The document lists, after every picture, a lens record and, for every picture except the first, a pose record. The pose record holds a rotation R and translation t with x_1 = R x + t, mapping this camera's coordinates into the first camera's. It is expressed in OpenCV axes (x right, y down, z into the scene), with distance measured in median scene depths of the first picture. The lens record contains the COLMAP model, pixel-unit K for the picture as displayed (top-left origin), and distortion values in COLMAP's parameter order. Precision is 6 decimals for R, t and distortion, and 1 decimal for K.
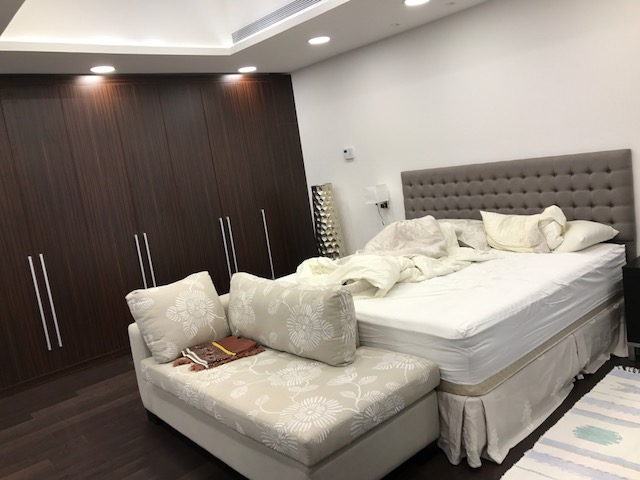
lens RADIAL K [[528.2, 0, 322.4], [0, 528.2, 237.9], [0, 0, 1]] dist [0.039272, -0.037130]
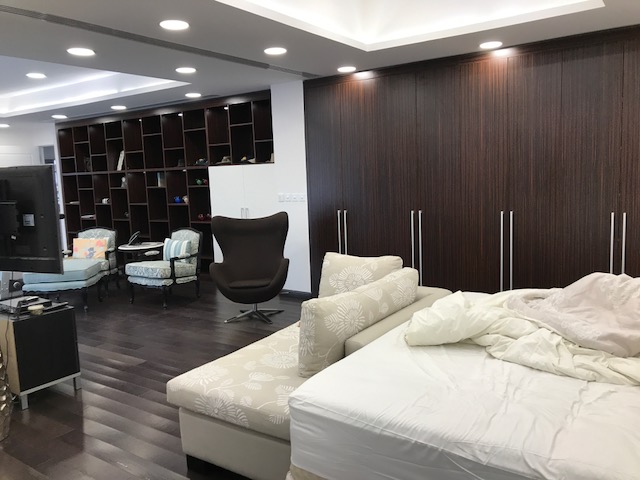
lens RADIAL K [[528.2, 0, 322.4], [0, 528.2, 237.9], [0, 0, 1]] dist [0.039272, -0.037130]
pose [[0.254457, 0.249930, -0.934230, 0.833011], [-0.135951, 0.965680, 0.221315, -0.216217], [0.957481, 0.070695, 0.279702, 0.660137]]
